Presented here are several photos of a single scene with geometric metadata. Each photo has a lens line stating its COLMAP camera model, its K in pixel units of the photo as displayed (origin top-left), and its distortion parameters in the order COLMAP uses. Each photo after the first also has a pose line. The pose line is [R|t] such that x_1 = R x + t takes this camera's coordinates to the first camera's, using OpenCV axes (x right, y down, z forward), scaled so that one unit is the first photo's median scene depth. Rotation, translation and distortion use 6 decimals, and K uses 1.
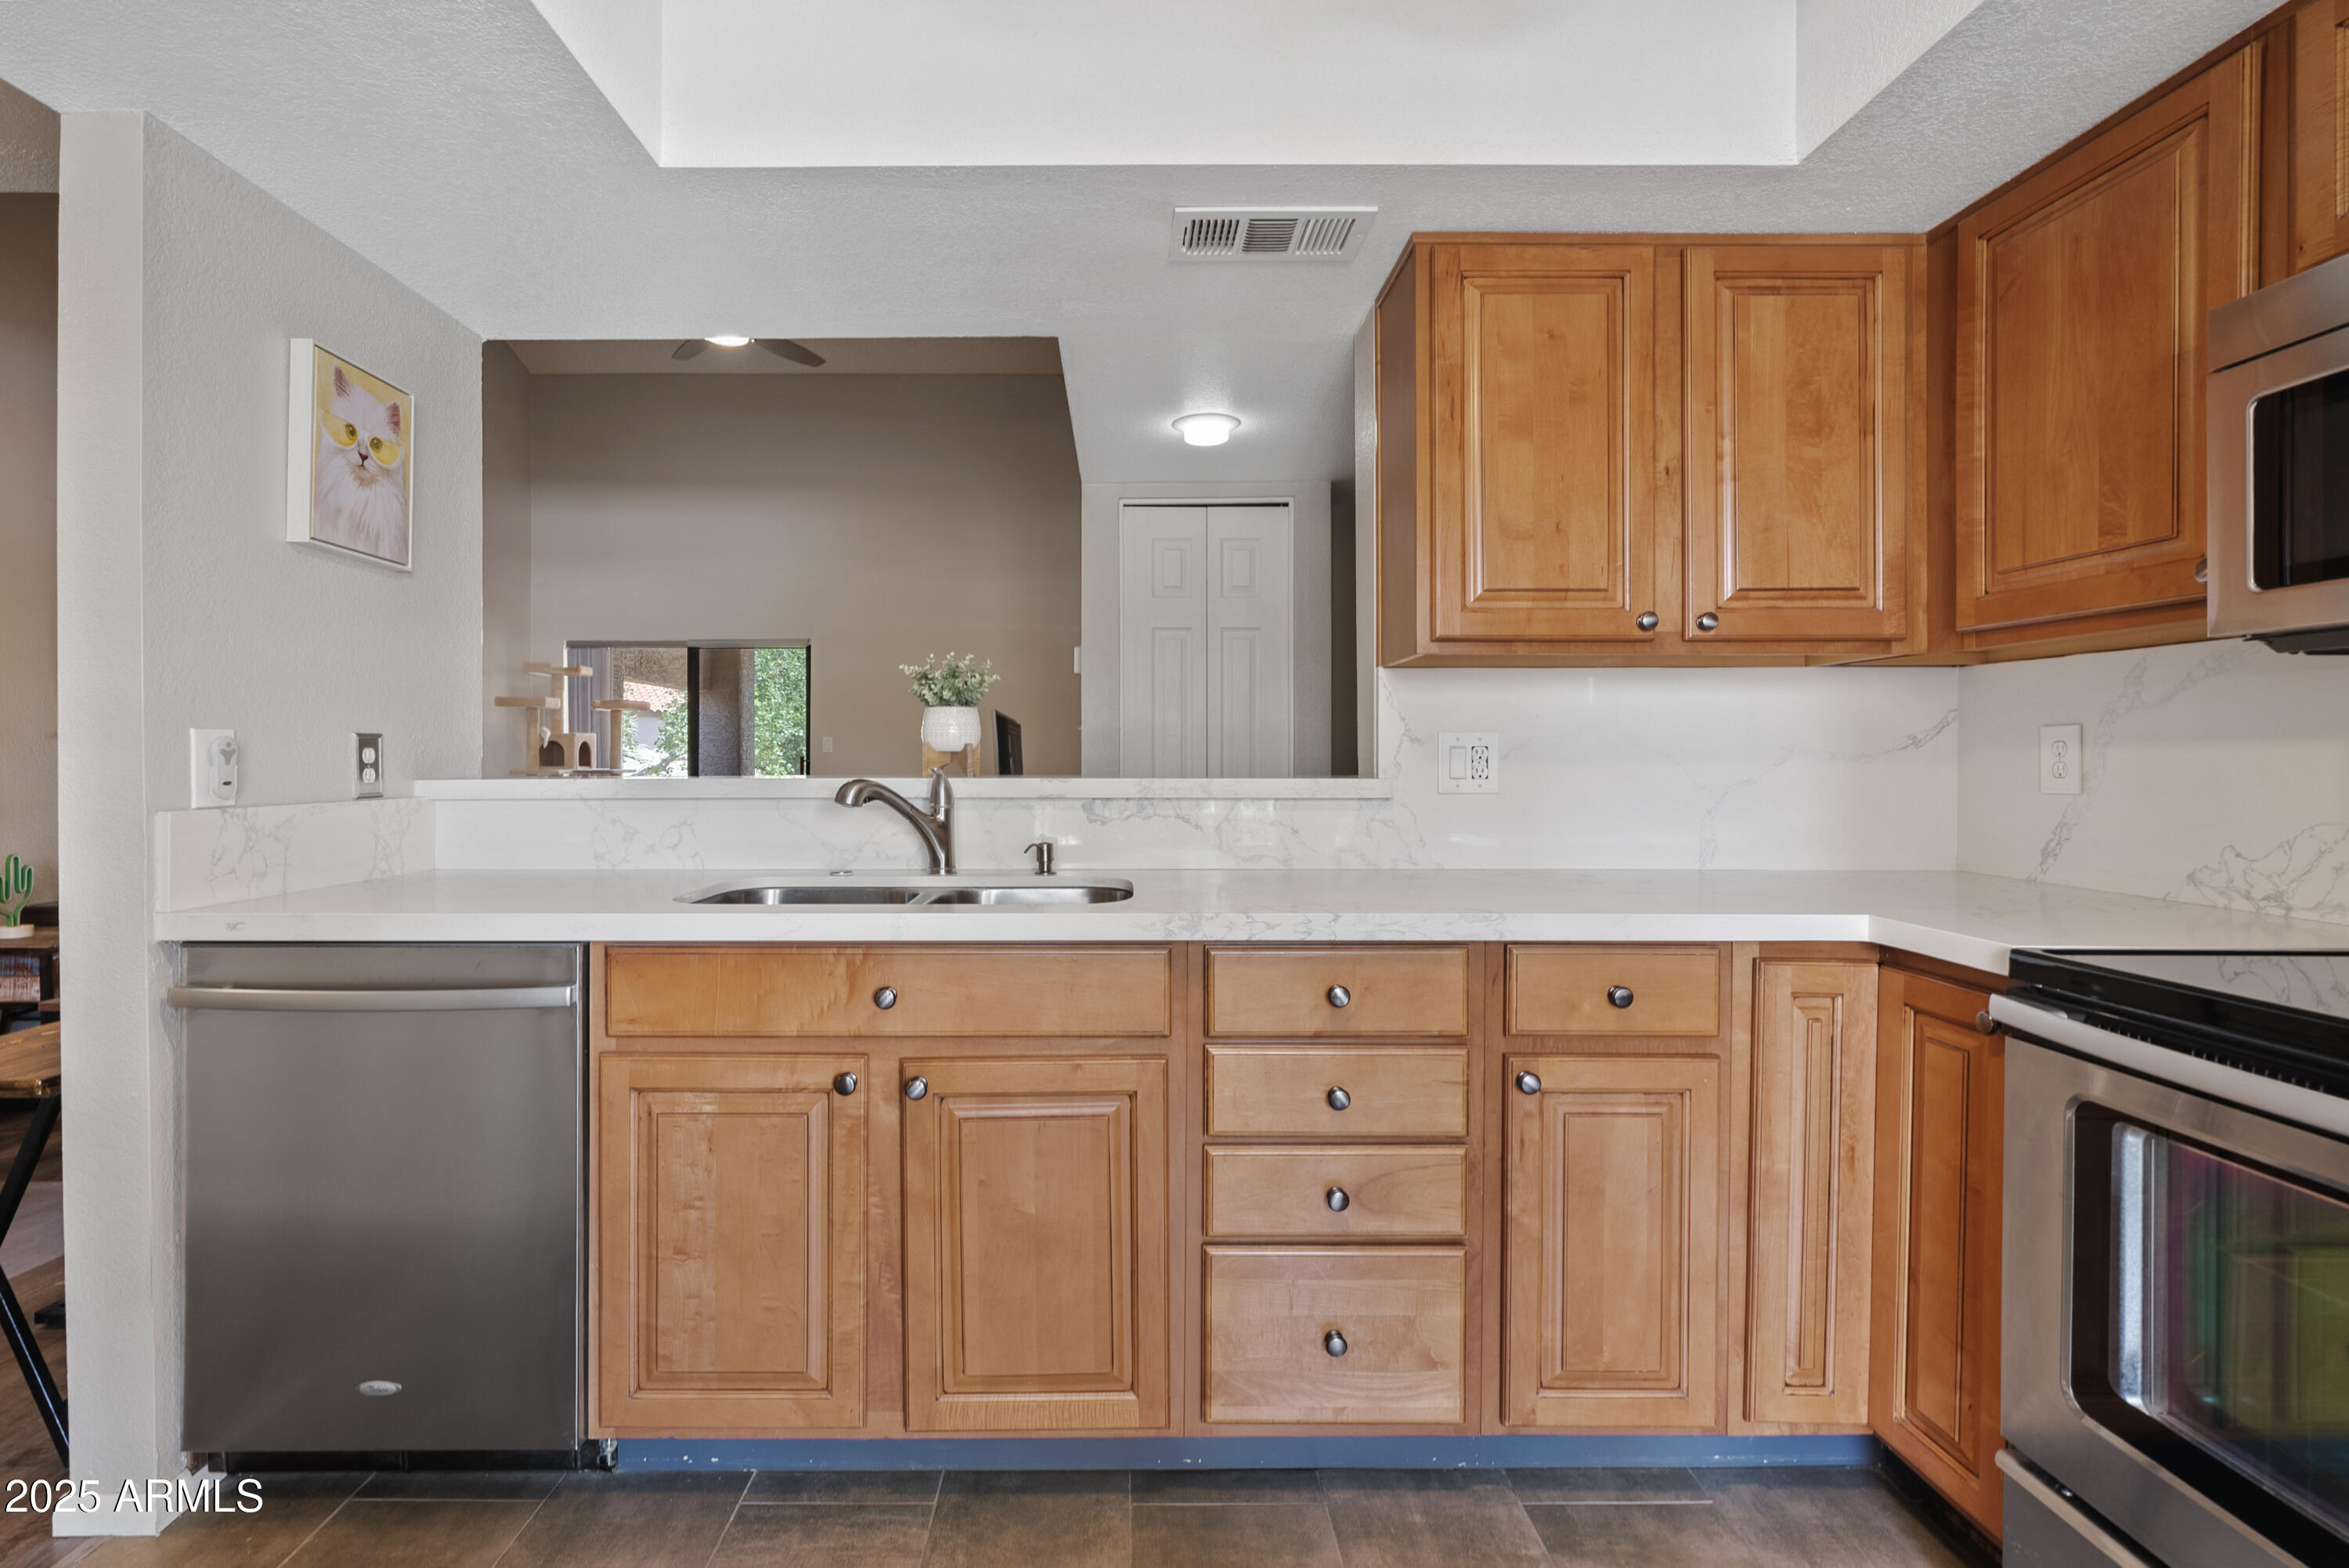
lens RADIAL K [[1086.9, 0, 1126.5], [0, 1086.9, 761.4], [0, 0, 1]] dist [-0.000703, 0.001136]
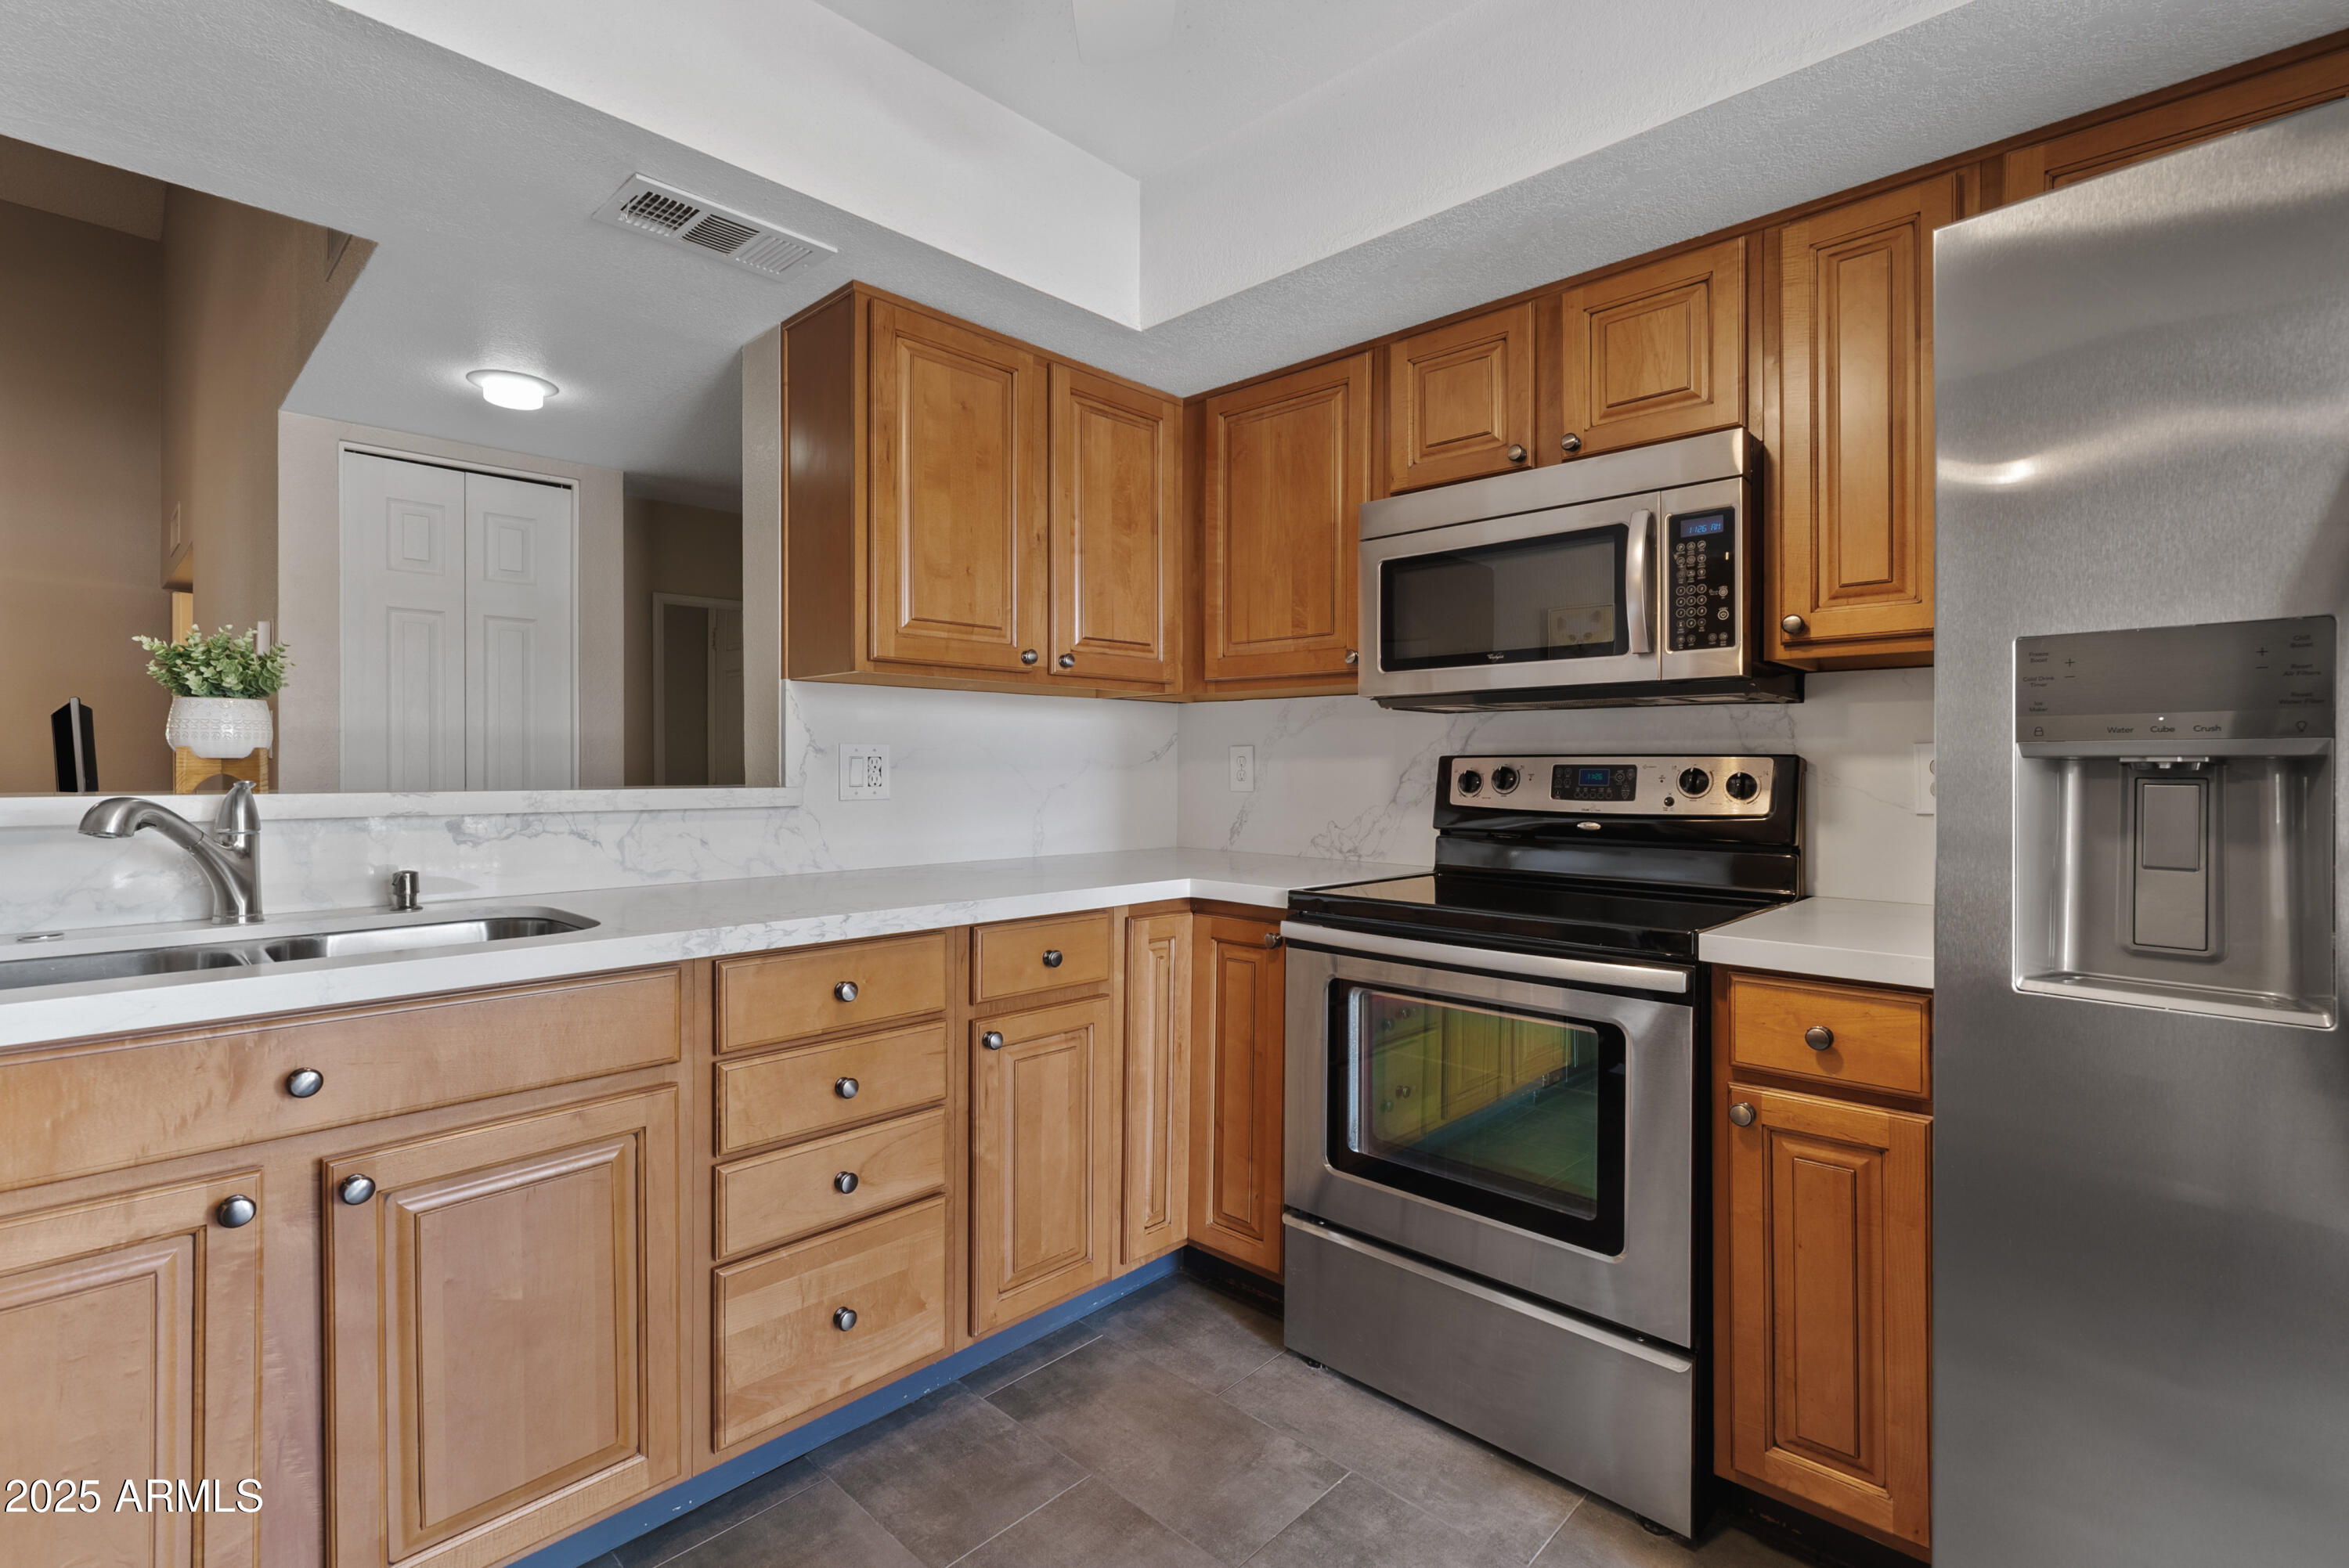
lens RADIAL K [[1076.4, 0, 1175.0], [0, 1076.4, 769.7], [0, 0, 1]] dist [-0.001764, 0.000715]
pose [[0.692628, -0.001040, 0.721294, -0.335511], [0.000803, 0.999999, 0.000671, -0.001703], [-0.721294, 0.000115, 0.692629, 0.038012]]
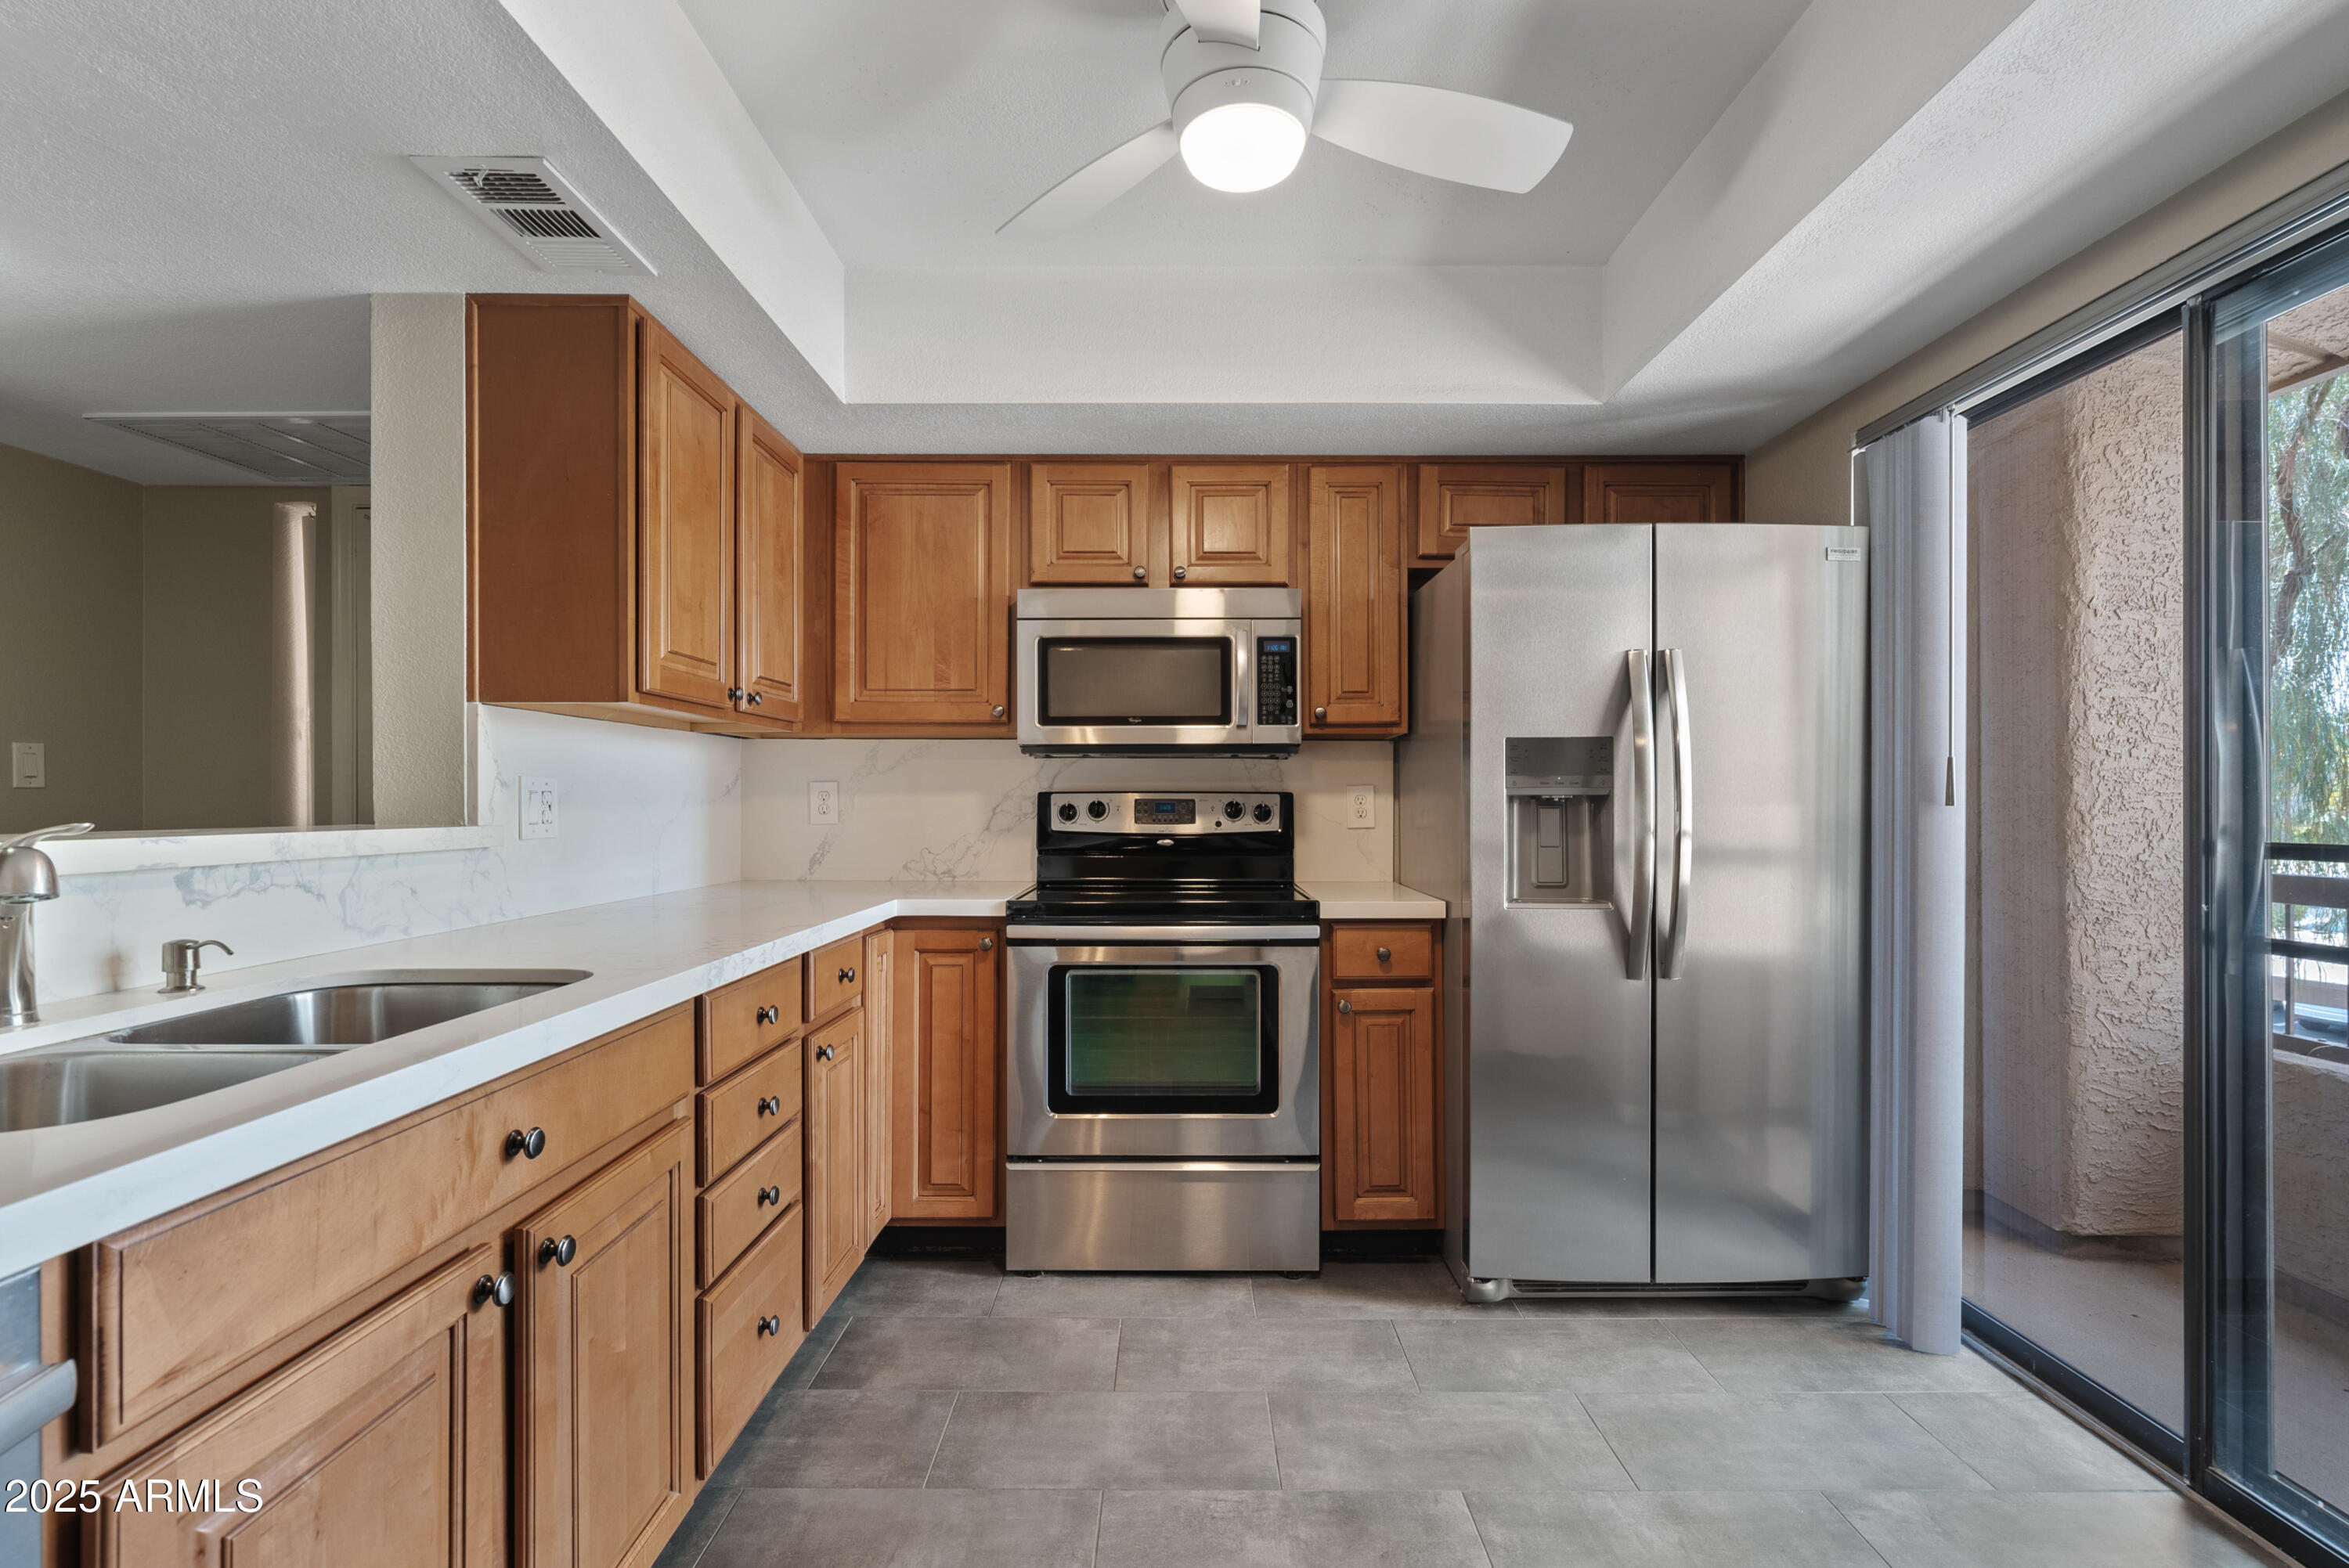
lens RADIAL K [[1093.6, 0, 1173.9], [0, 1093.6, 803.4], [0, 0, 1]] dist [-0.001519, 0.000388]
pose [[0.001444, -0.002537, 0.999996, -0.912082], [0.004032, 0.999989, 0.002531, -0.003658], [-0.999991, 0.004028, 0.001455, 0.567059]]
